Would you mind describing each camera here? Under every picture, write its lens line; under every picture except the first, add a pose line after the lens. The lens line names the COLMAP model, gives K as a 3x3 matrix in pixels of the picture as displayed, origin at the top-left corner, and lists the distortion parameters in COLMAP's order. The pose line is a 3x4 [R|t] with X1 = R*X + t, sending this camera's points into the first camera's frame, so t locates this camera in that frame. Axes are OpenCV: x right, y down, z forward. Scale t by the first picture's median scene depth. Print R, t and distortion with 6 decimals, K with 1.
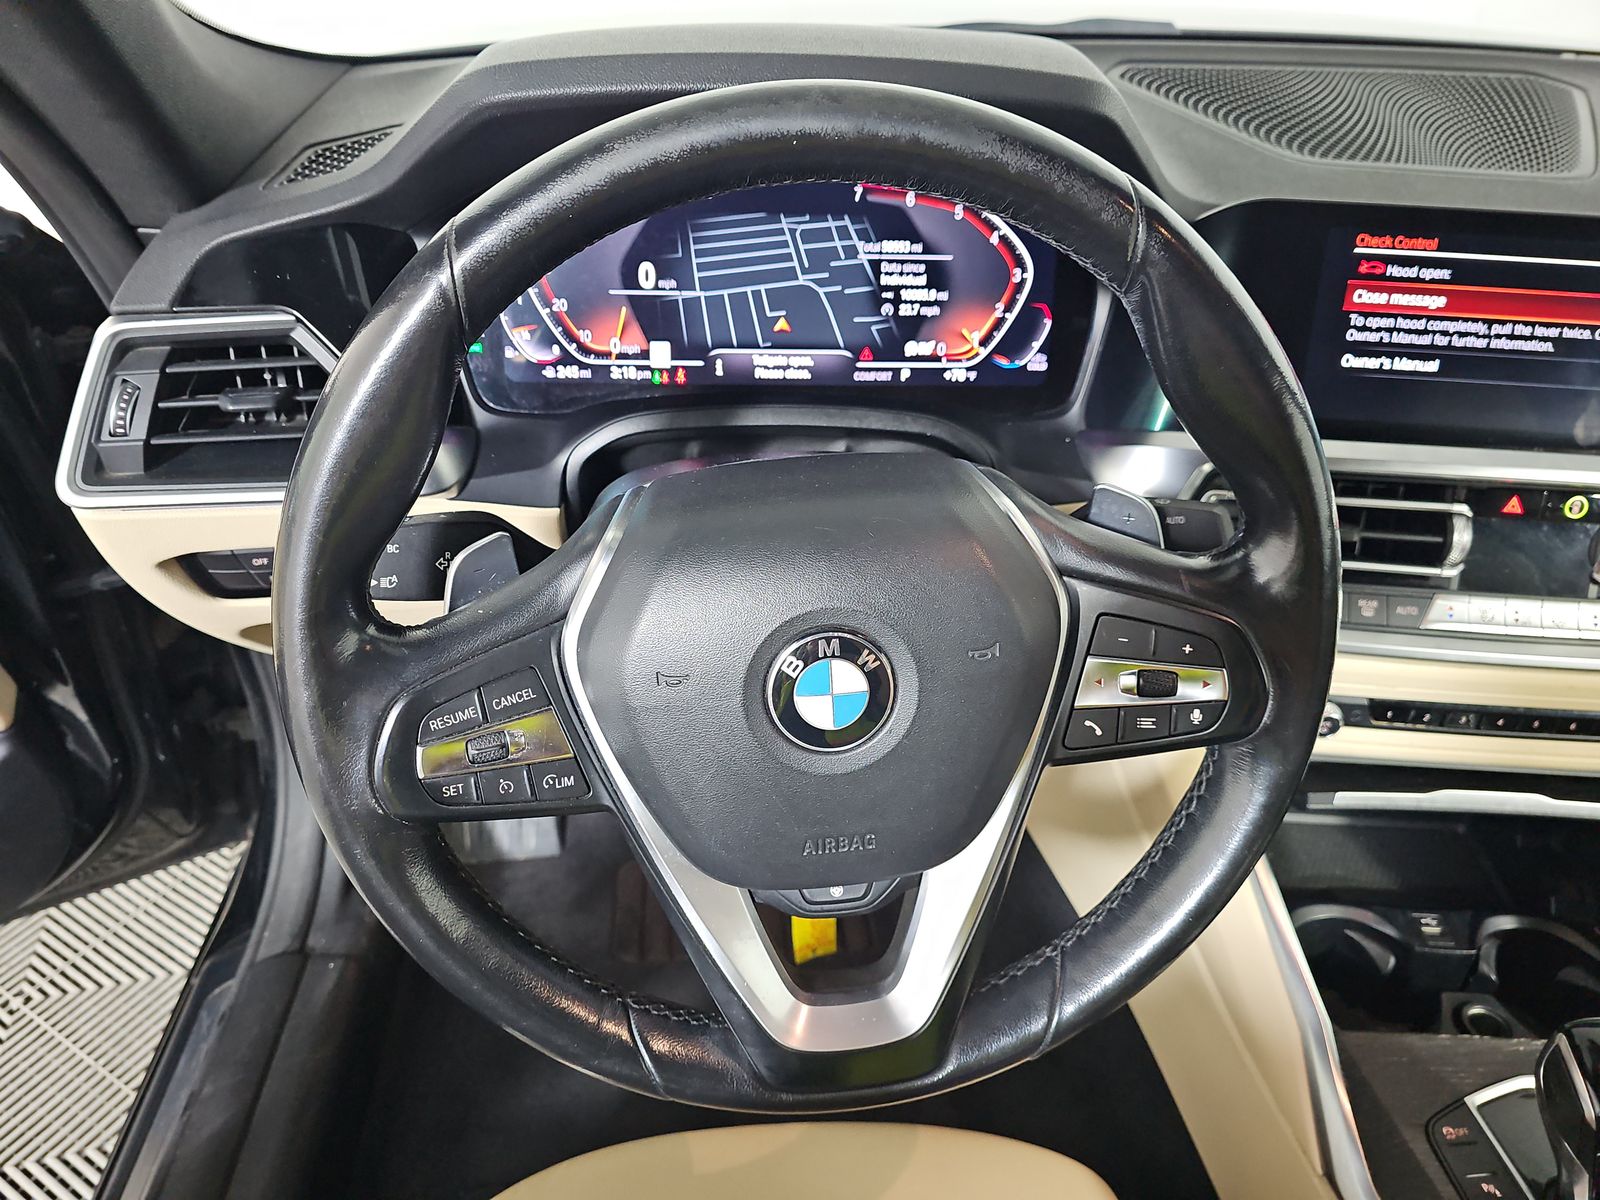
lens RADIAL K [[1055.0, 0, 767.9], [0, 1055.0, 594.2], [0, 0, 1]] dist [0.042595, -0.035305]
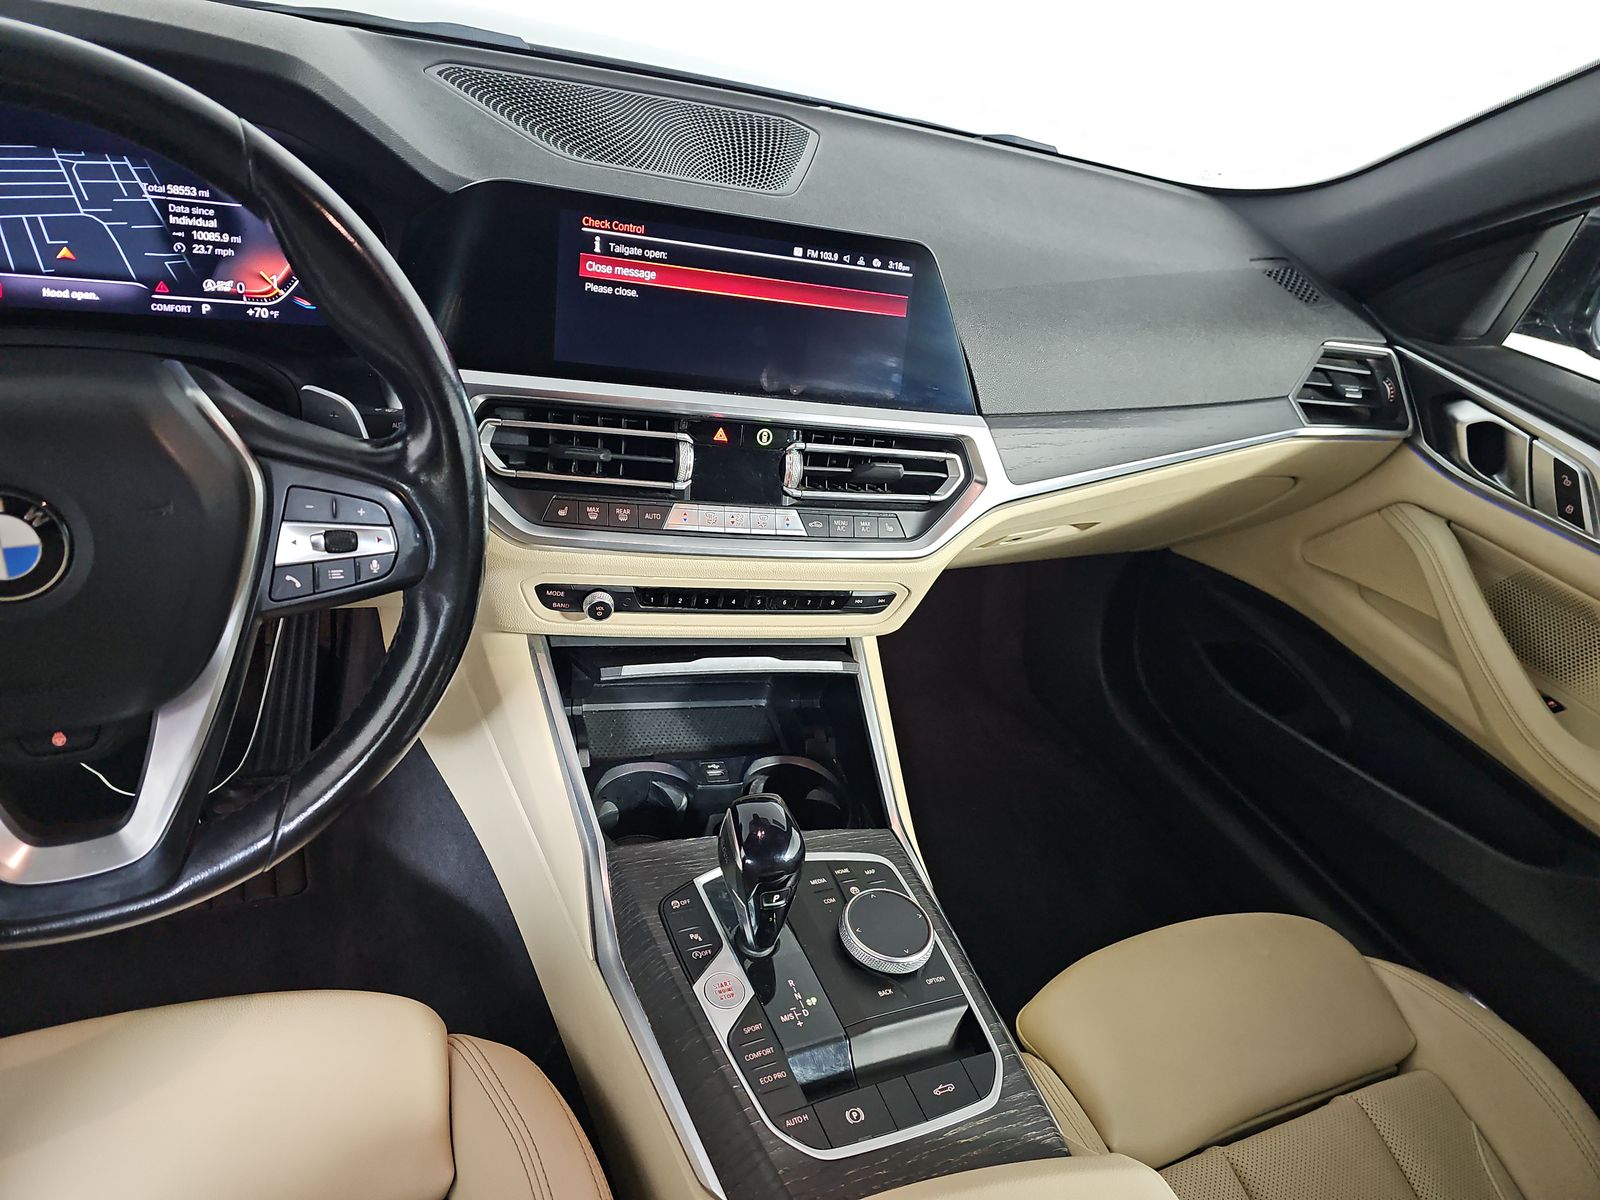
lens RADIAL K [[1055.0, 0, 767.9], [0, 1055.0, 594.2], [0, 0, 1]] dist [0.042595, -0.035305]
pose [[0.930838, -0.043315, 0.362856, 0.265011], [0.047312, 0.998878, -0.002131, 0.121043], [-0.362356, 0.019150, 0.931843, -0.242801]]
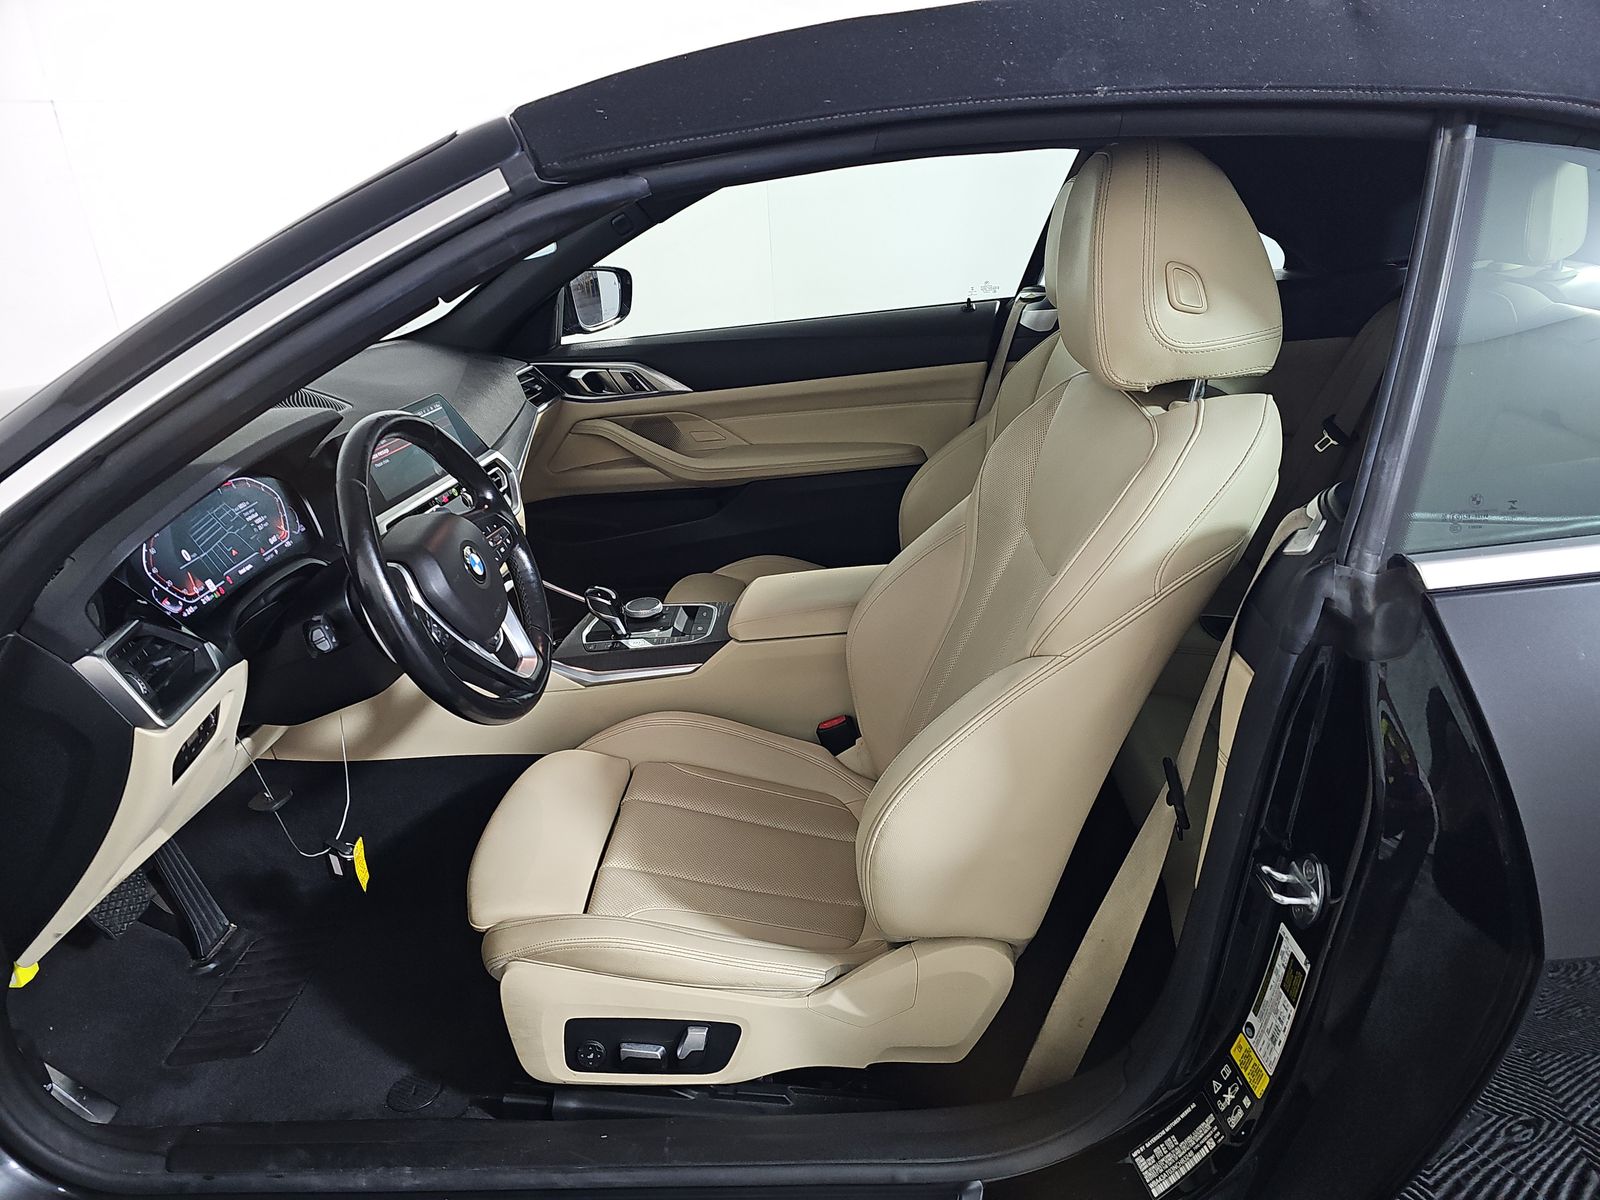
lens RADIAL K [[1055.0, 0, 767.9], [0, 1055.0, 594.2], [0, 0, 1]] dist [0.042595, -0.035305]
pose [[0.140983, -0.415930, 0.898402, -1.814293], [0.626731, 0.739972, 0.244232, -0.040787], [-0.766376, 0.528624, 0.364999, -0.574736]]
